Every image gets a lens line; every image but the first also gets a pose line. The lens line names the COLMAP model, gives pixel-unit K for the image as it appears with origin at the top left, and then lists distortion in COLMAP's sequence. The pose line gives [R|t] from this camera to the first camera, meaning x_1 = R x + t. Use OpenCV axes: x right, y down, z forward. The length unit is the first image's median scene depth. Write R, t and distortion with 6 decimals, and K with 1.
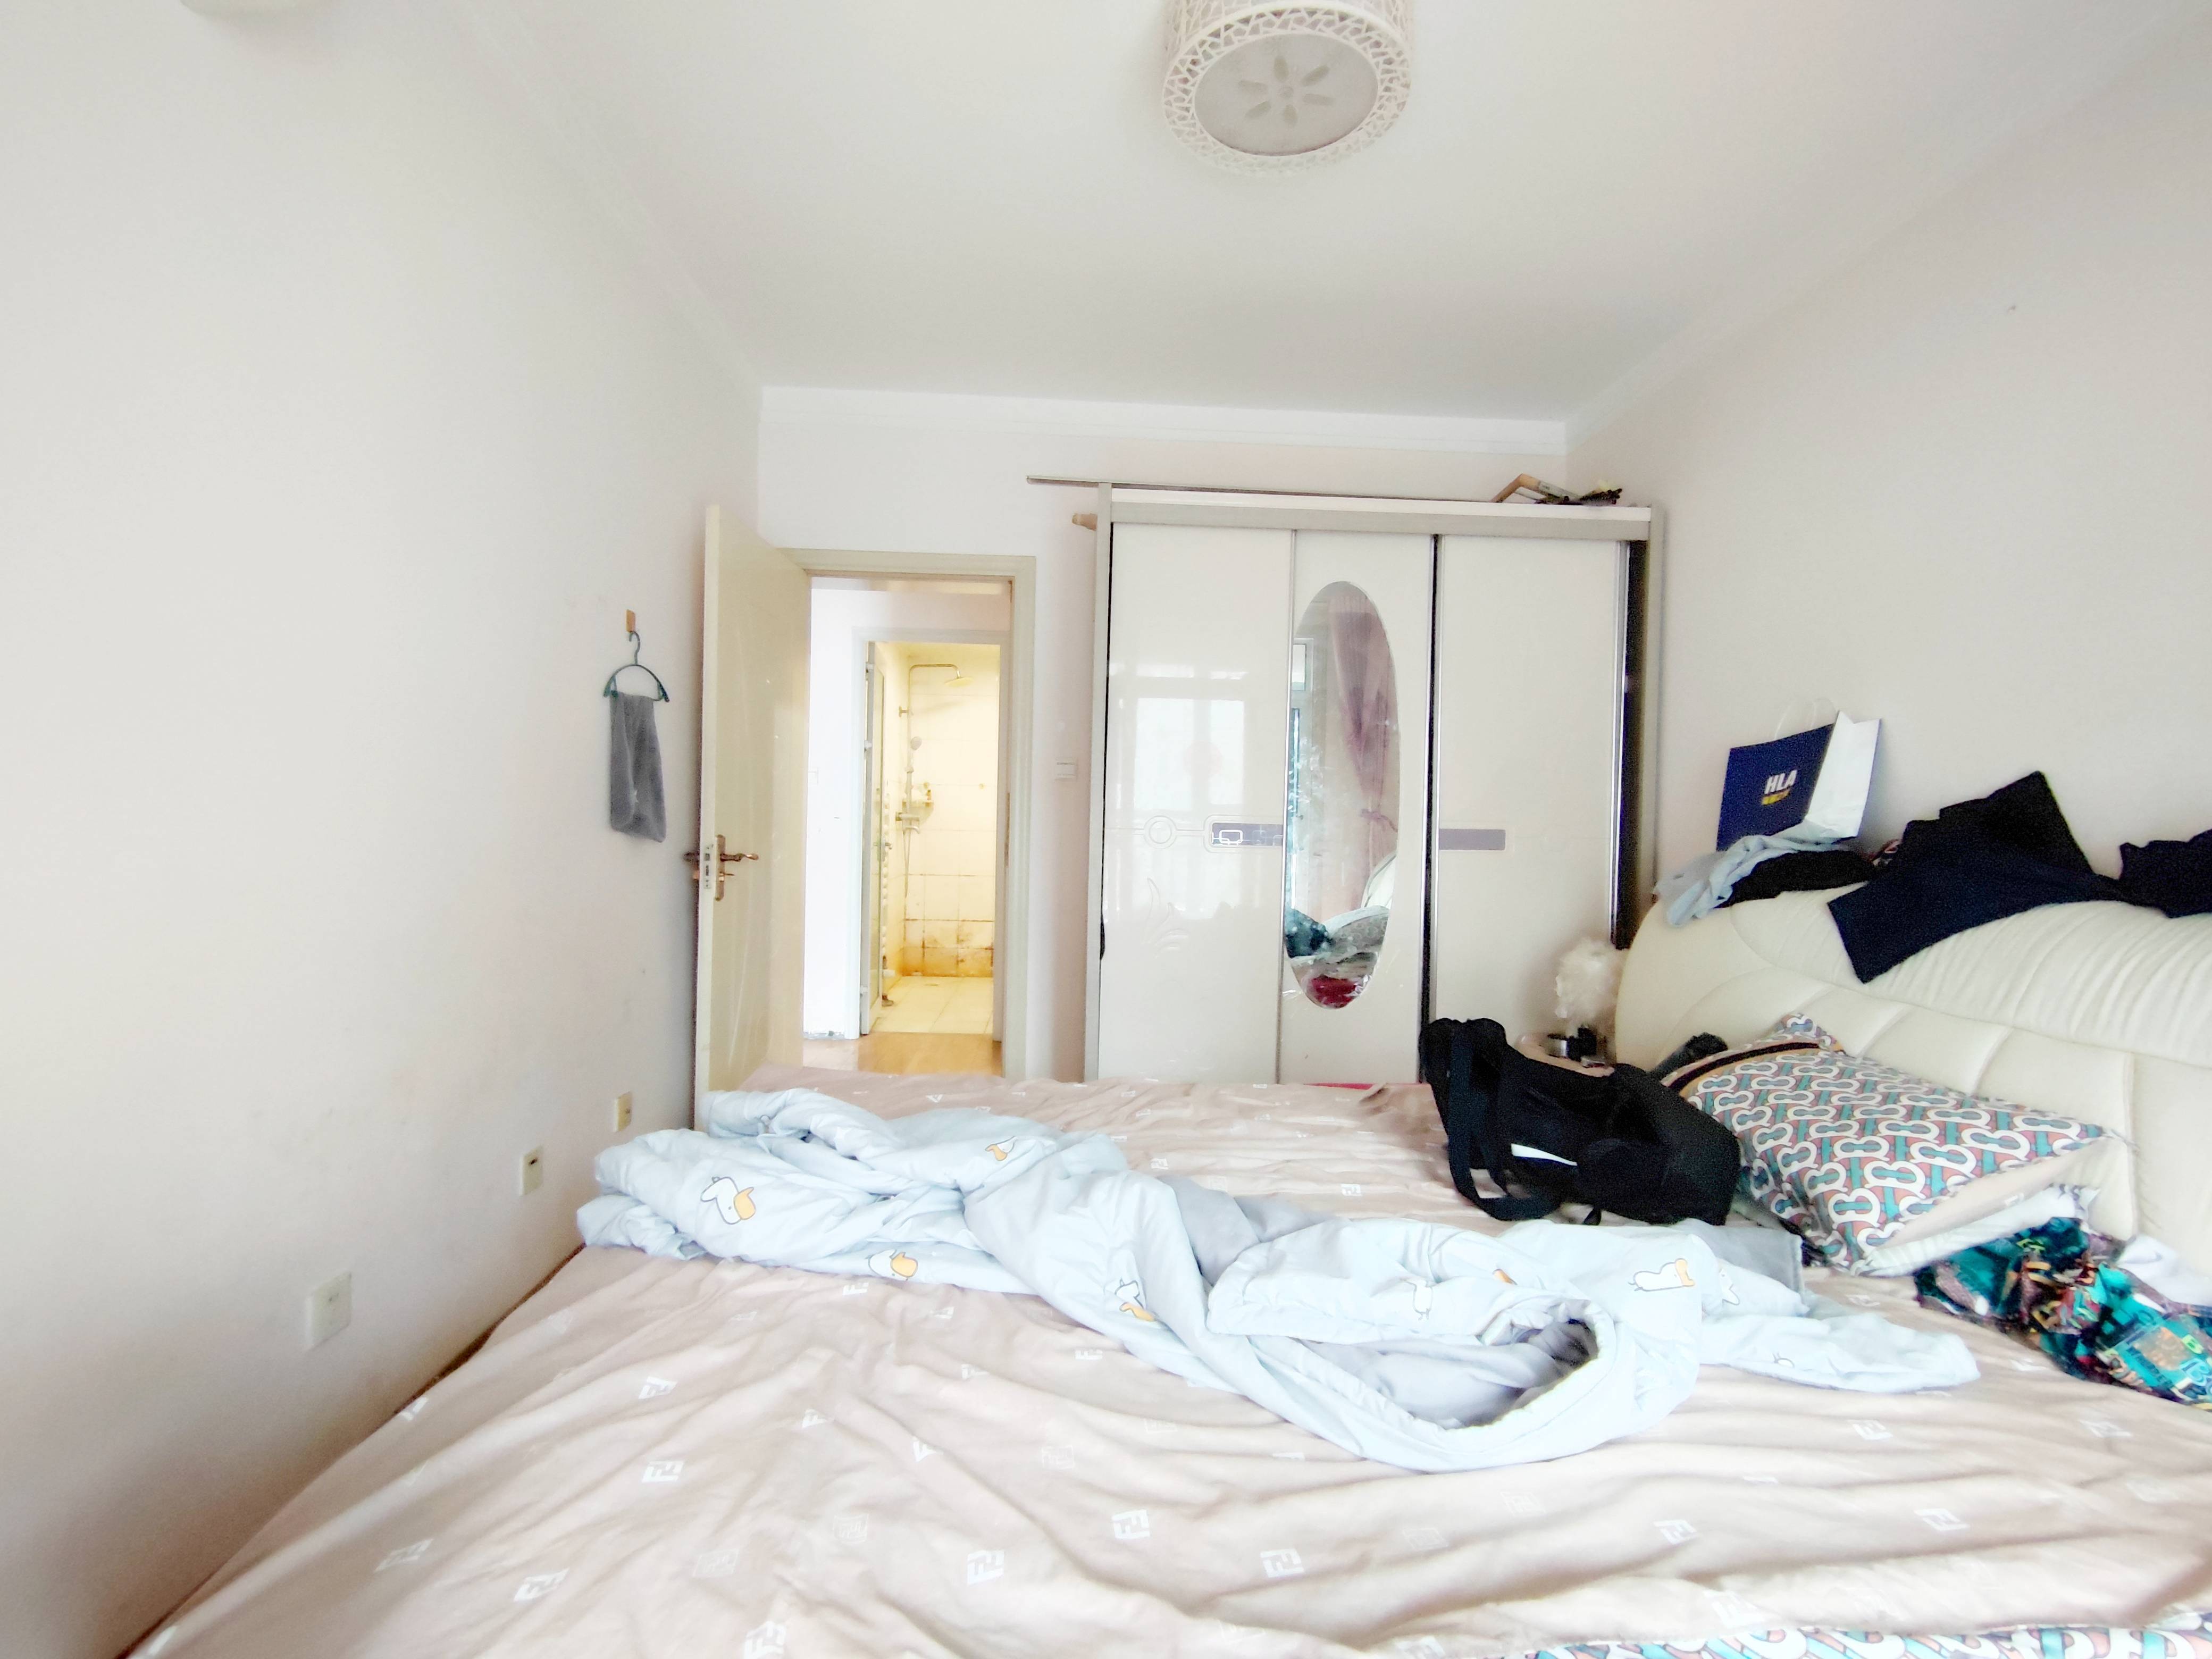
lens RADIAL K [[1008.1, 0, 1104.1], [0, 1008.1, 835.8], [0, 0, 1]] dist [0.004399, 0.000268]
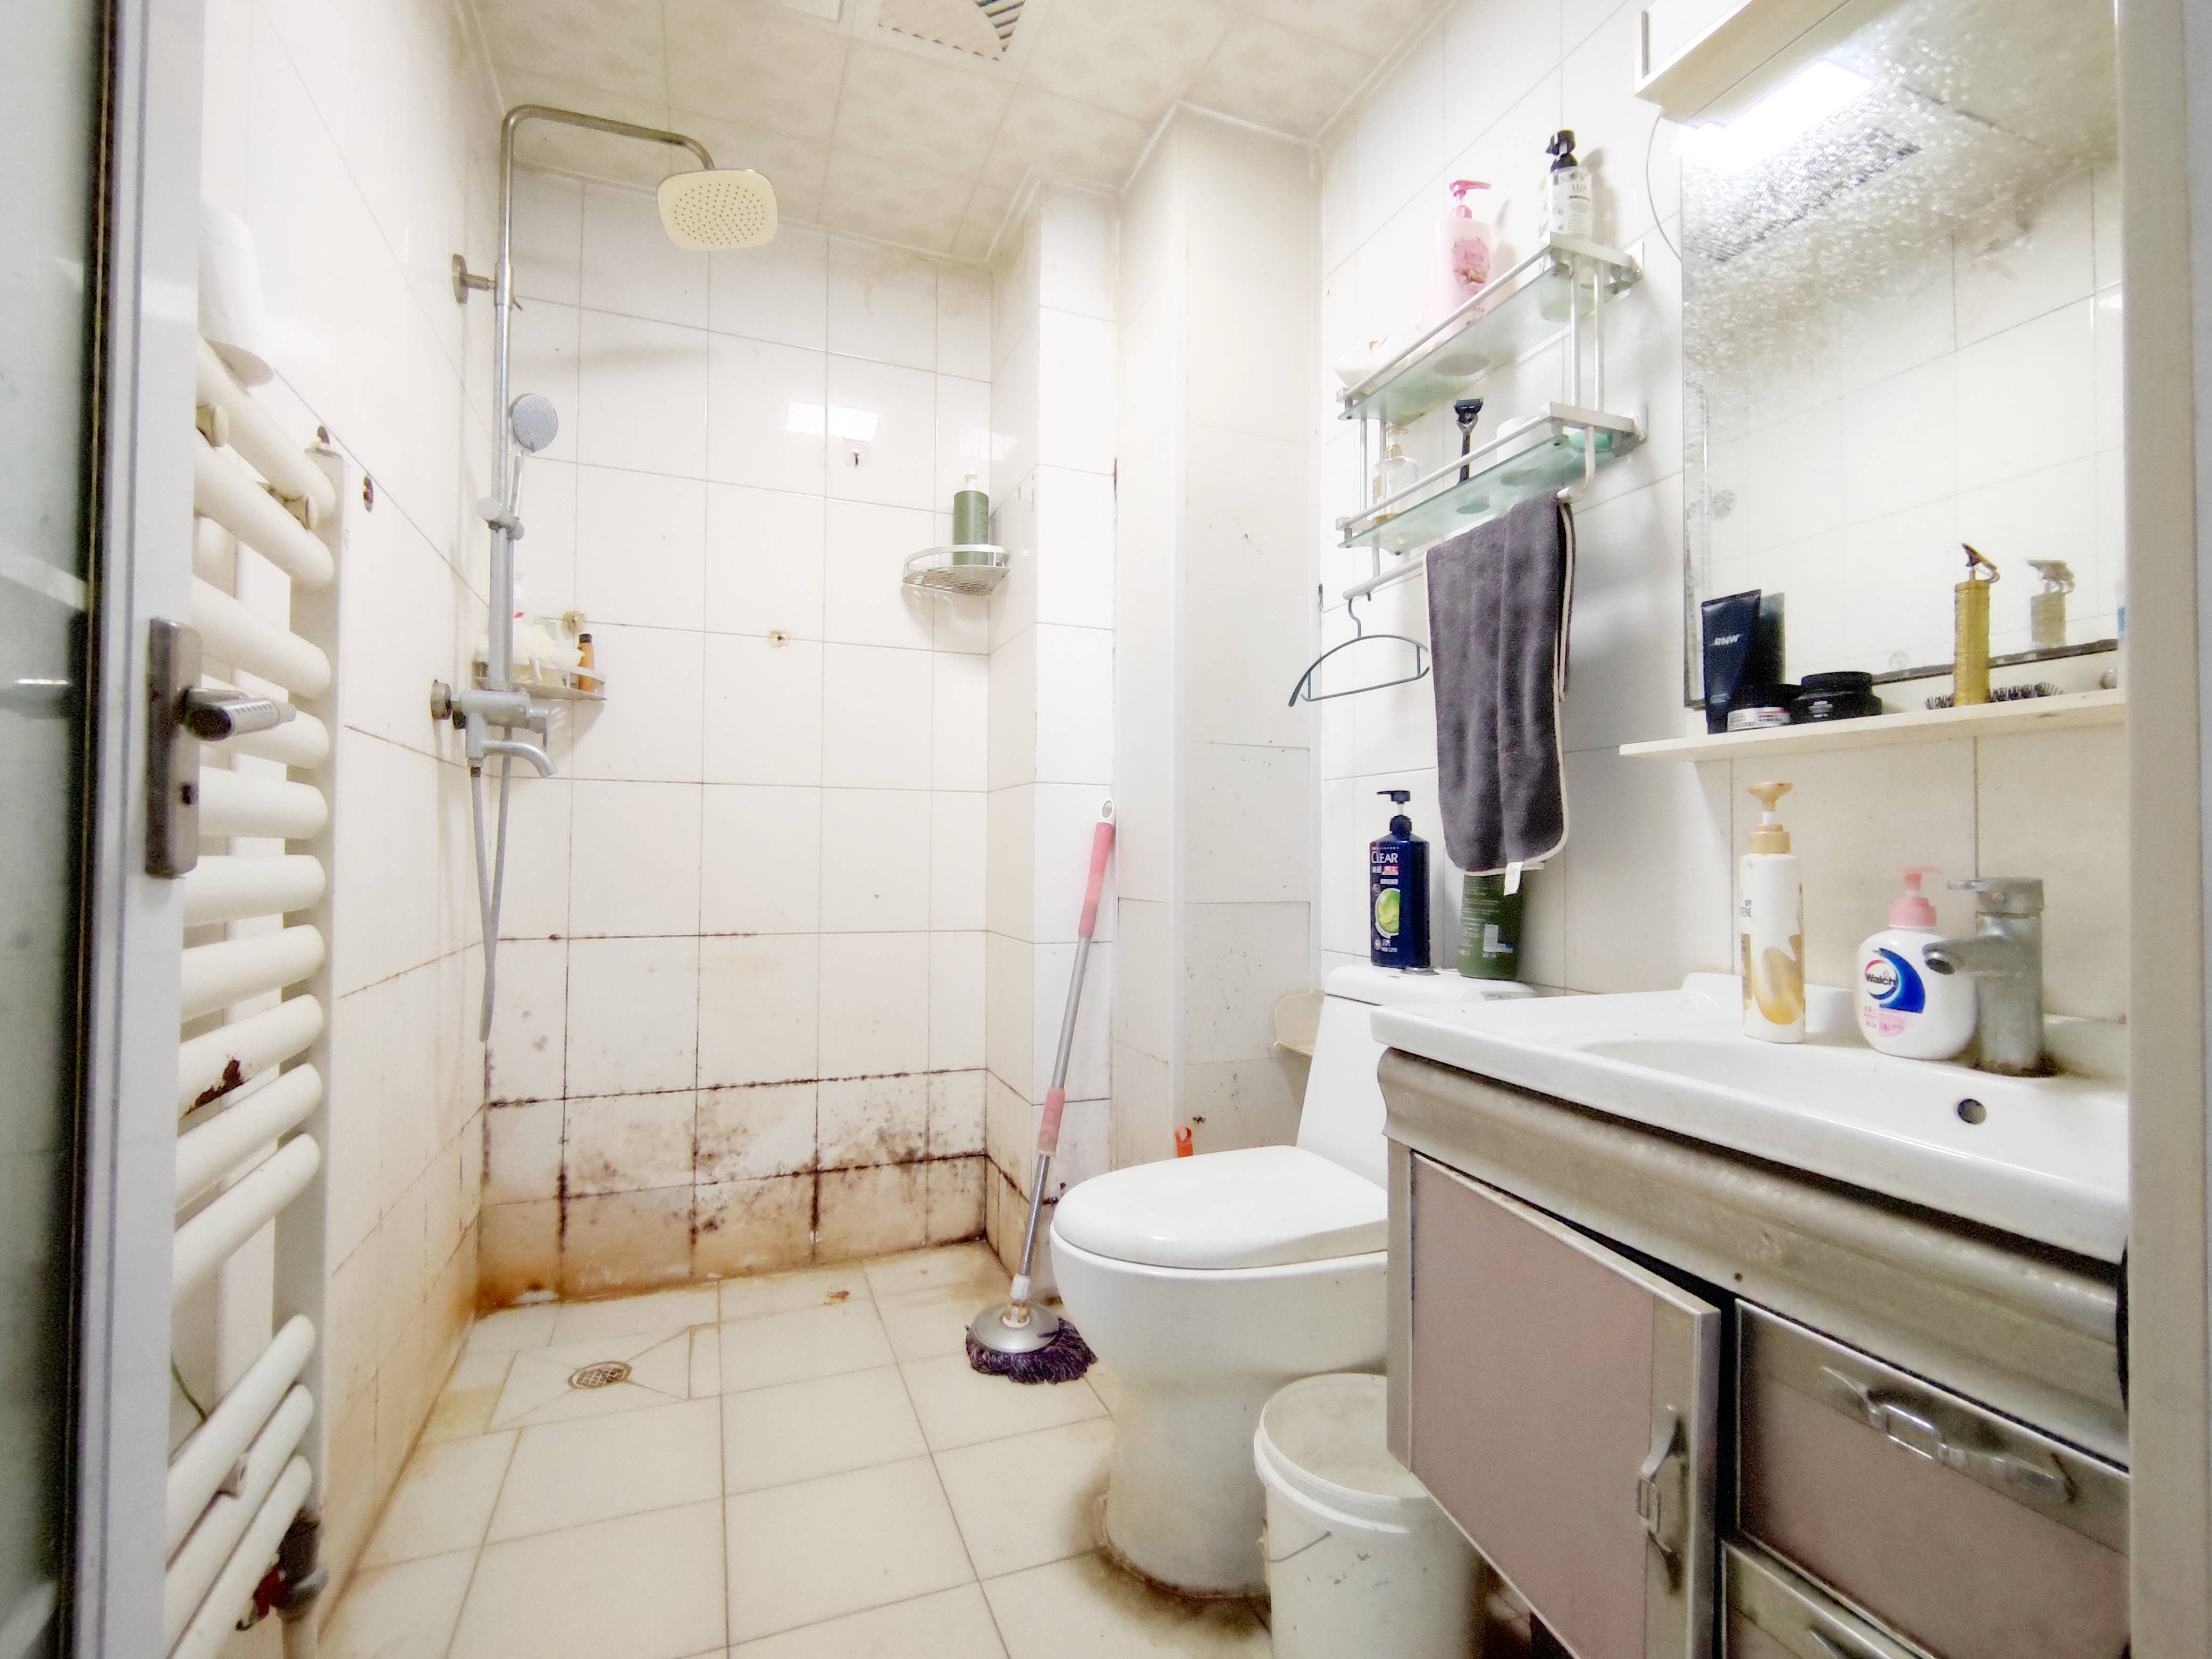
lens RADIAL K [[1008.1, 0, 1108.3], [0, 1008.1, 828.9], [0, 0, 1]] dist [0.004399, 0.000268]
pose [[0.942971, -0.003472, 0.332856, -0.130576], [0.008001, 0.999893, -0.012237, 0.012862], [-0.332778, 0.014202, 0.942898, 0.690197]]
